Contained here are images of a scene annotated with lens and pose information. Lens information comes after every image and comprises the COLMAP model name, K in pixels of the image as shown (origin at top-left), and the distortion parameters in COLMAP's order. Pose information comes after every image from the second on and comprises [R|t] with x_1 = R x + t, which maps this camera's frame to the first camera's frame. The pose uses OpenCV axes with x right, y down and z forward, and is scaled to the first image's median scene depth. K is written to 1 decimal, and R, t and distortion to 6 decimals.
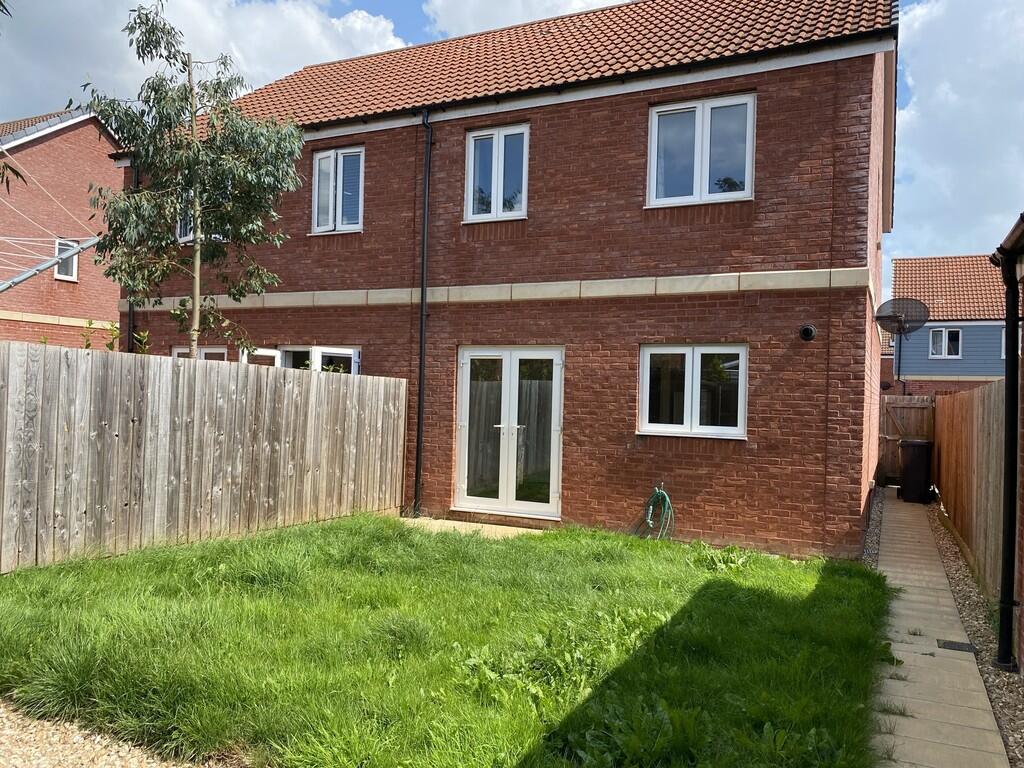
lens RADIAL K [[785.6, 0, 512.0], [0, 785.6, 384.0], [0, 0, 1]] dist [0.029573, -0.003214]
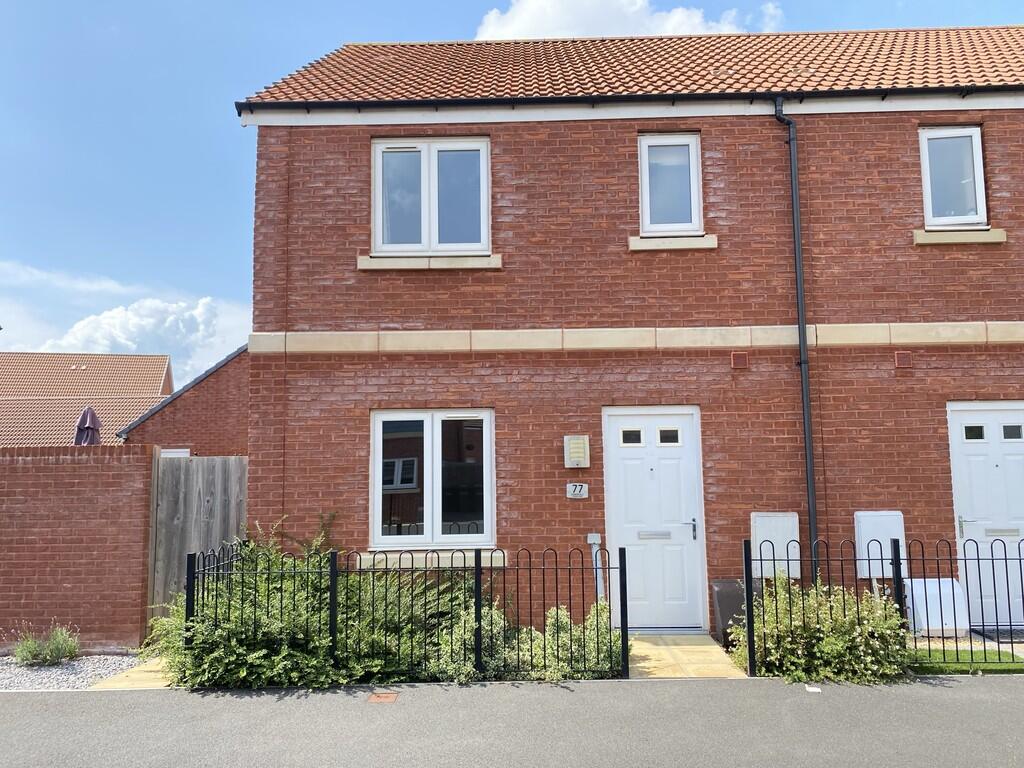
lens RADIAL K [[893.9, 0, 512.0], [0, 893.9, 384.0], [0, 0, 1]] dist [0.037235, -0.006474]
pose [[0.907800, 0.000292, 0.419404, -0.307765], [0.033643, 0.996727, -0.073514, -0.005048], [-0.418053, 0.080846, 0.904818, 0.143721]]
